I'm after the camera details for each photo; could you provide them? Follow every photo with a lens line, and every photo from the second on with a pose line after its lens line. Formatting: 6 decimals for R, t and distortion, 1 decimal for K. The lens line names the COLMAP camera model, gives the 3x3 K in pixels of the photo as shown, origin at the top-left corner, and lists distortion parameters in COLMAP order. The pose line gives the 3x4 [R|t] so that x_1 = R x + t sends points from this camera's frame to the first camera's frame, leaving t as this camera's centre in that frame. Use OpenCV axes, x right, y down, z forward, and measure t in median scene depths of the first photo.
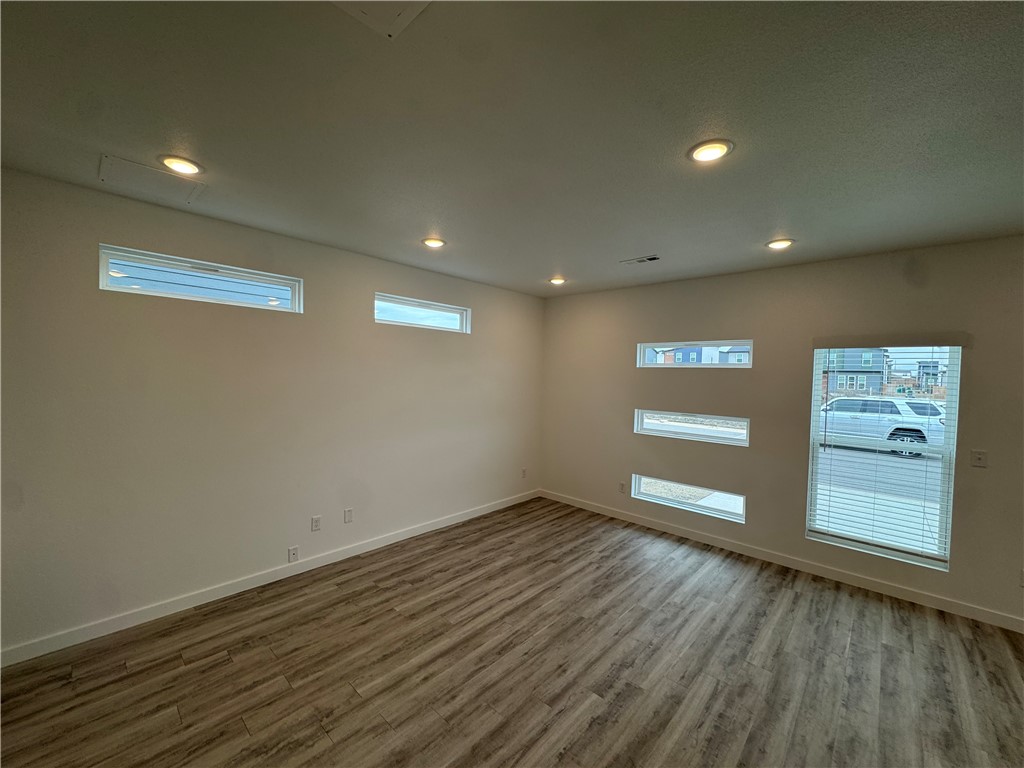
lens RADIAL K [[407.4, 0, 512.0], [0, 407.4, 384.0], [0, 0, 1]] dist [-0.000587, 0.000003]
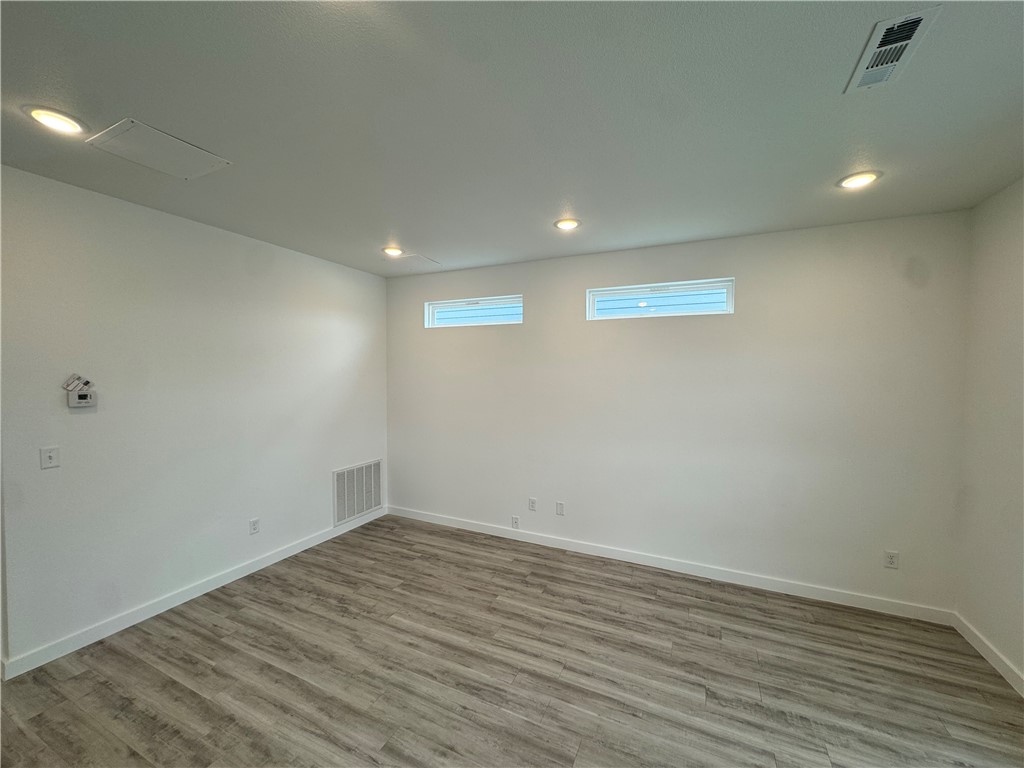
lens RADIAL K [[407.4, 0, 512.0], [0, 407.4, 384.0], [0, 0, 1]] dist [-0.000587, 0.000003]
pose [[0.302025, 0.002542, -0.953297, 0.685724], [-0.021598, 0.999758, -0.004177, 0.009917], [0.953055, 0.021851, 0.302007, 0.674816]]
